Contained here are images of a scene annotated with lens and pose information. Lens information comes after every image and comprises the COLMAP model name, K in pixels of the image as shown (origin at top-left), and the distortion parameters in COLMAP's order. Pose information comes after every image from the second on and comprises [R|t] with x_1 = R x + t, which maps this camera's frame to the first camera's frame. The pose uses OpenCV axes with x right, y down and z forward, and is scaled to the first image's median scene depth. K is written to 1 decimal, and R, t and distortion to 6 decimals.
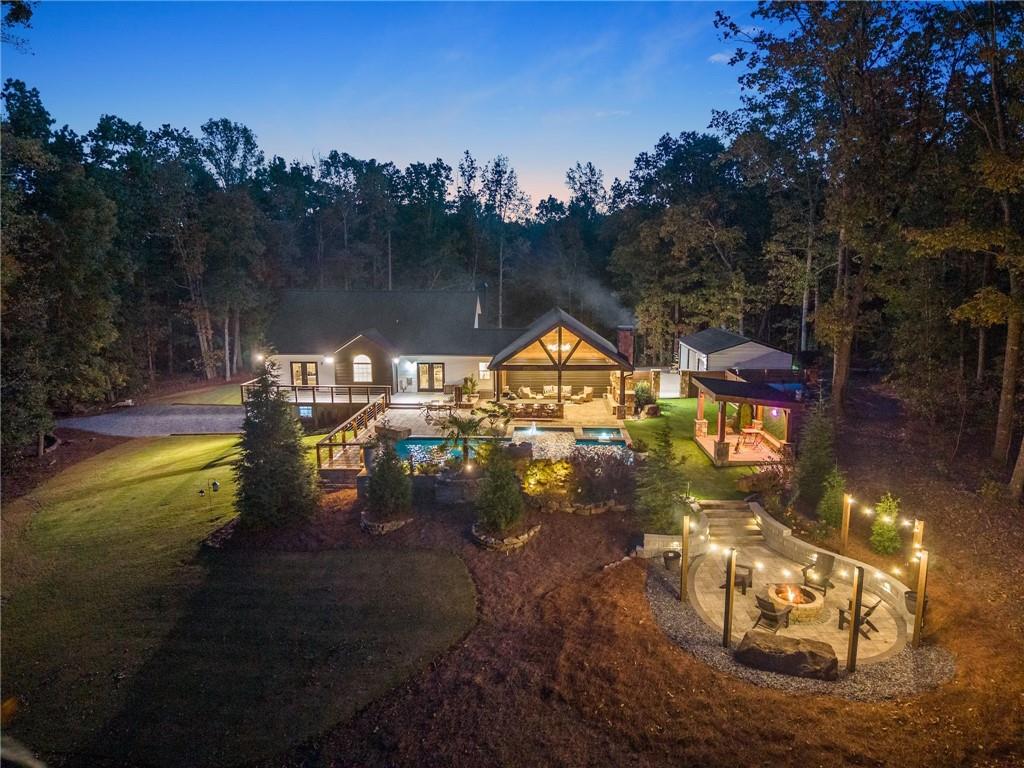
lens RADIAL K [[680.4, 0, 513.2], [0, 680.4, 386.5], [0, 0, 1]] dist [0.033114, -0.036528]
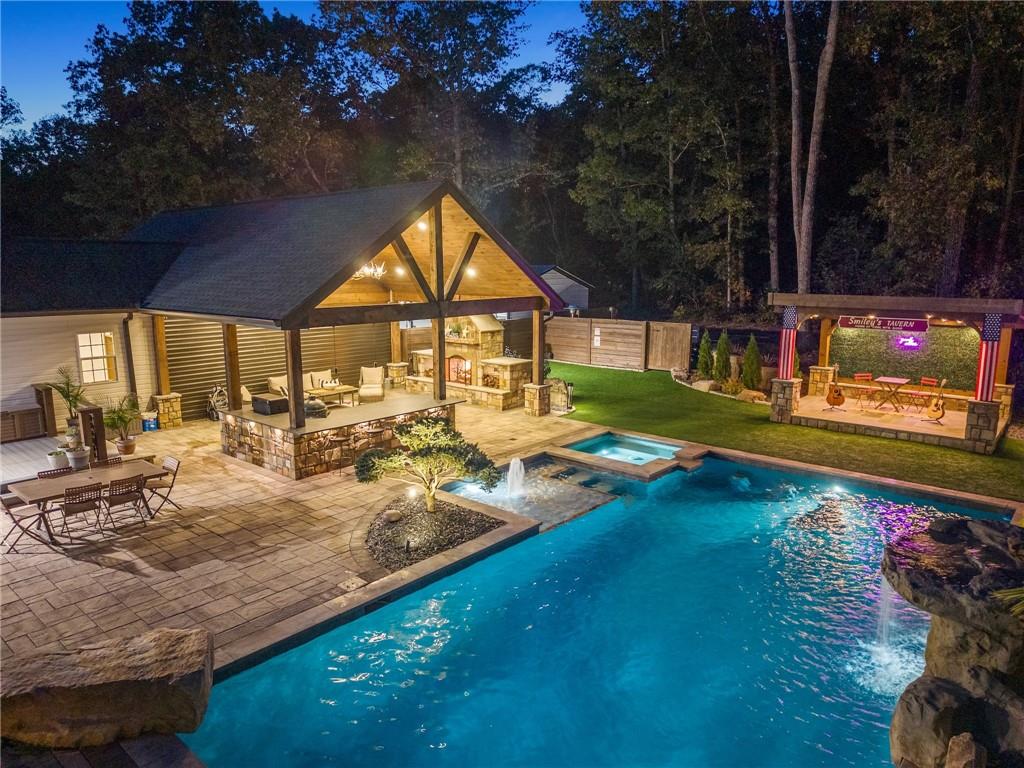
lens RADIAL K [[680.4, 0, 512.2], [0, 680.4, 379.5], [0, 0, 1]] dist [0.033114, -0.036528]
pose [[0.622676, -0.129314, 0.771721, -0.182917], [0.132445, 0.989437, 0.058930, -0.005641], [-0.771189, 0.065516, 0.633225, 0.630214]]
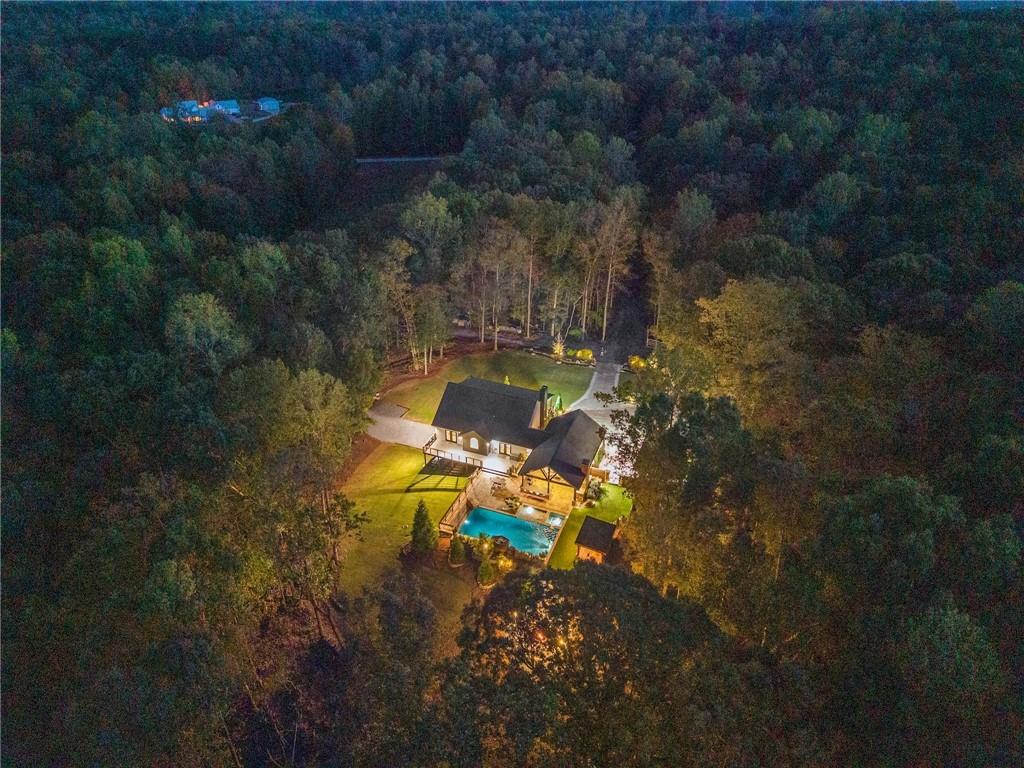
lens RADIAL K [[680.4, 0, 514.0], [0, 680.4, 383.3], [0, 0, 1]] dist [0.033114, -0.036528]
pose [[0.947839, 0.168905, -0.270320, 0.451446], [-0.060453, 0.927926, 0.367830, -1.005945], [0.312965, -0.332302, 0.889735, -0.824454]]
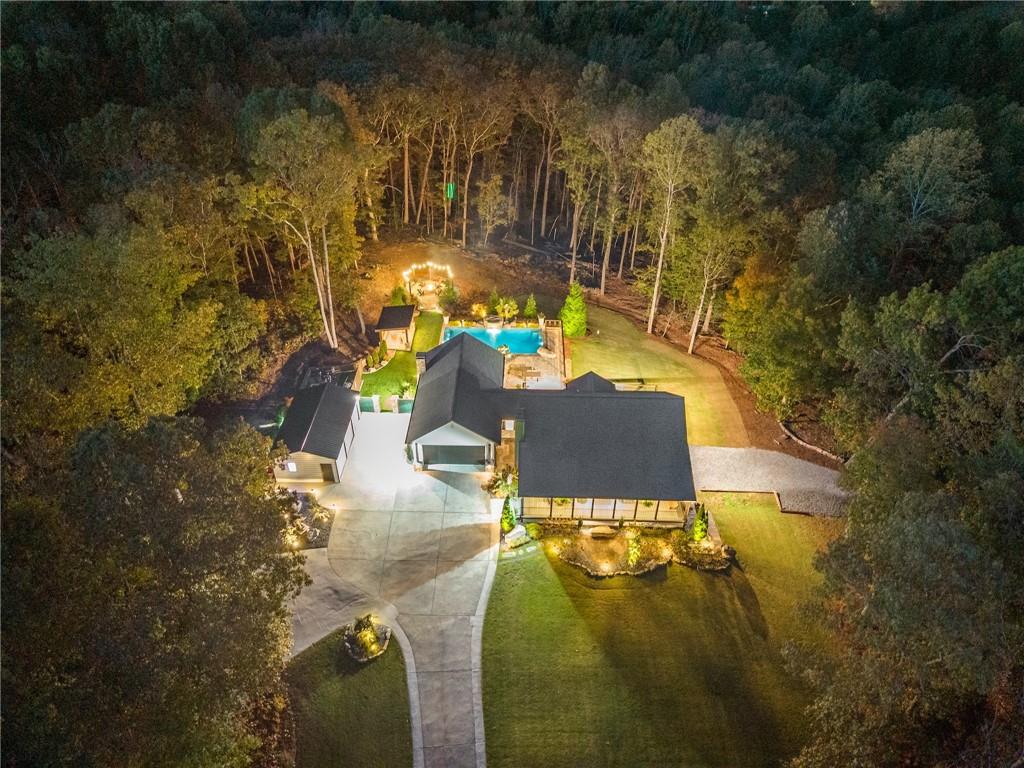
lens RADIAL K [[680.4, 0, 513.4], [0, 680.4, 382.4], [0, 0, 1]] dist [0.033114, -0.036528]
pose [[-0.999541, 0.012900, -0.027398, -0.009572], [-0.010692, 0.696144, 0.717823, -1.113343], [0.028332, 0.717787, -0.695686, 2.012617]]
